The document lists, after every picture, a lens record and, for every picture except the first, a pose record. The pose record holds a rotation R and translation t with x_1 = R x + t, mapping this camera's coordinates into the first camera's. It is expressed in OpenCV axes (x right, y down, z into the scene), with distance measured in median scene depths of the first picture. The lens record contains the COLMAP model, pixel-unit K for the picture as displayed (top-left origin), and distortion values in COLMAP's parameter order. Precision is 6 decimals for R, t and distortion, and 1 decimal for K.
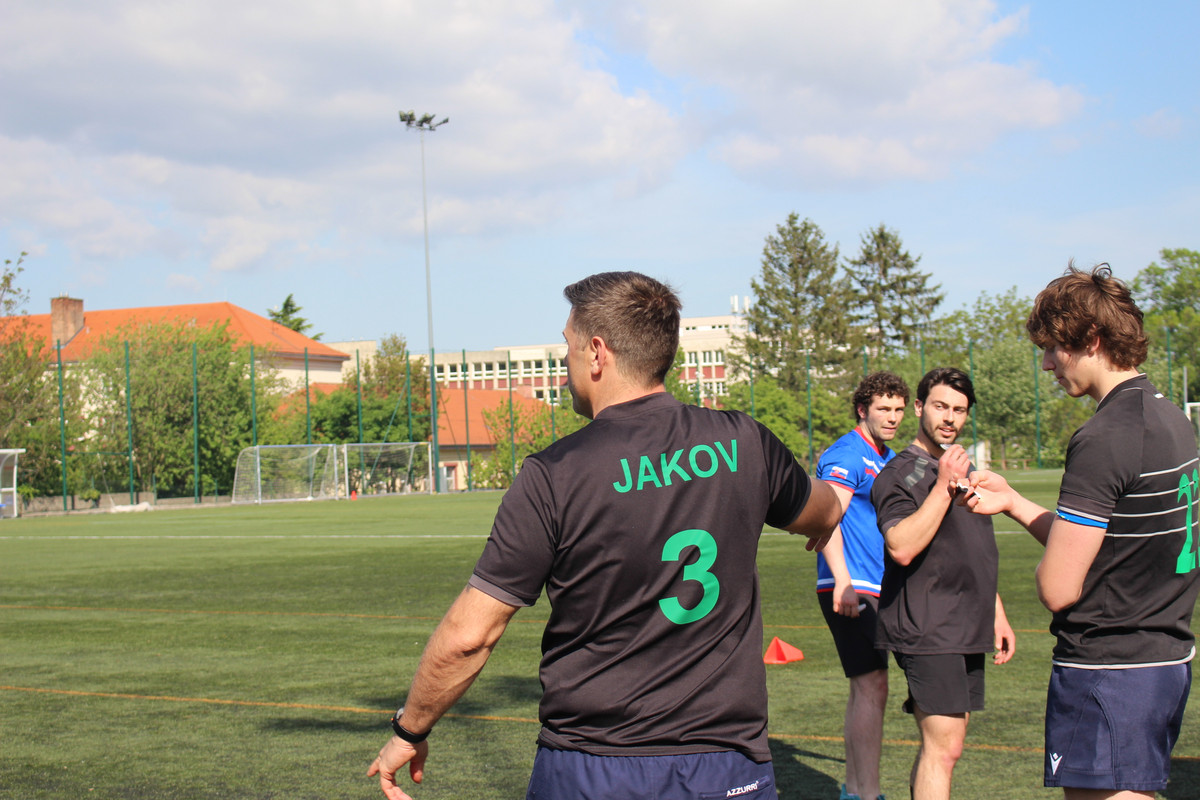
lens RADIAL K [[2046.3, 0, 600.0], [0, 2046.3, 400.0], [0, 0, 1]] dist [-0.047438, 0.001650]
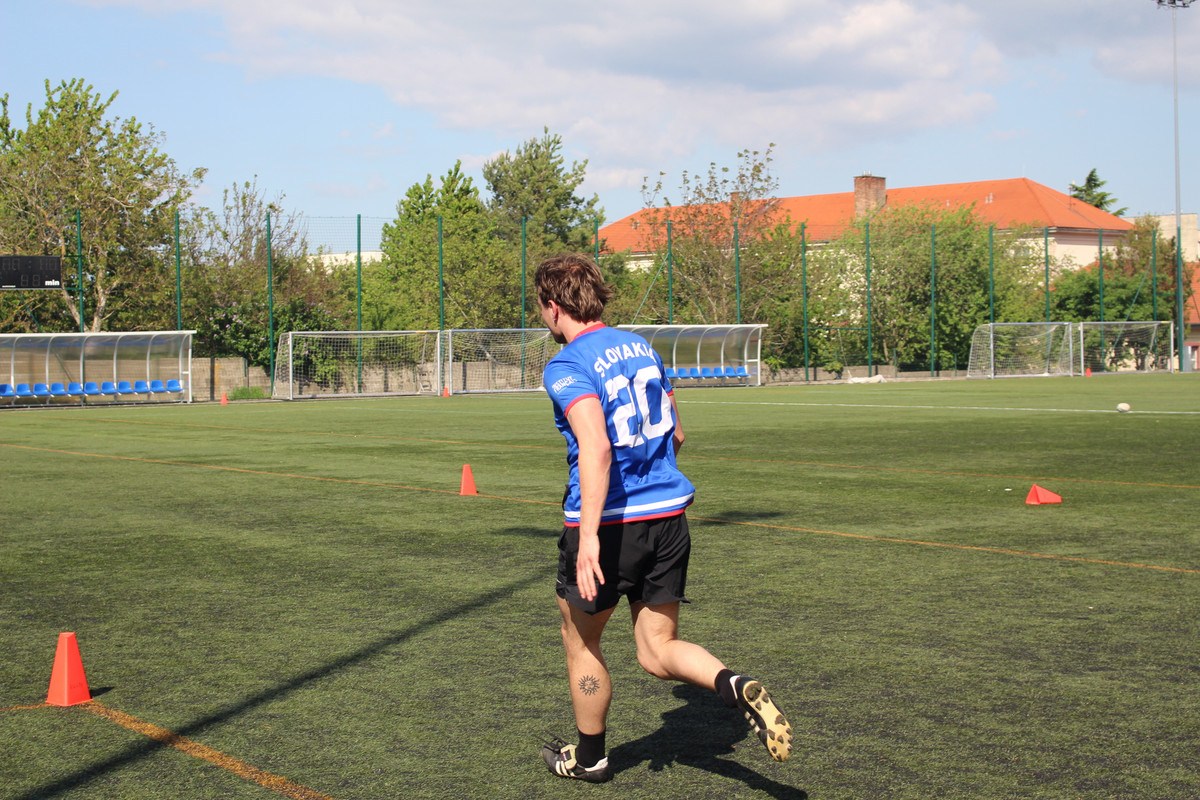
lens RADIAL K [[2118.2, 0, 600.0], [0, 2118.2, 400.0], [0, 0, 1]] dist [-0.035248, 0.145522]
pose [[0.916230, 0.025410, -0.399846, 0.075545], [-0.001168, 0.998152, 0.060755, -0.003489], [0.400651, -0.055198, 0.914566, -0.066187]]
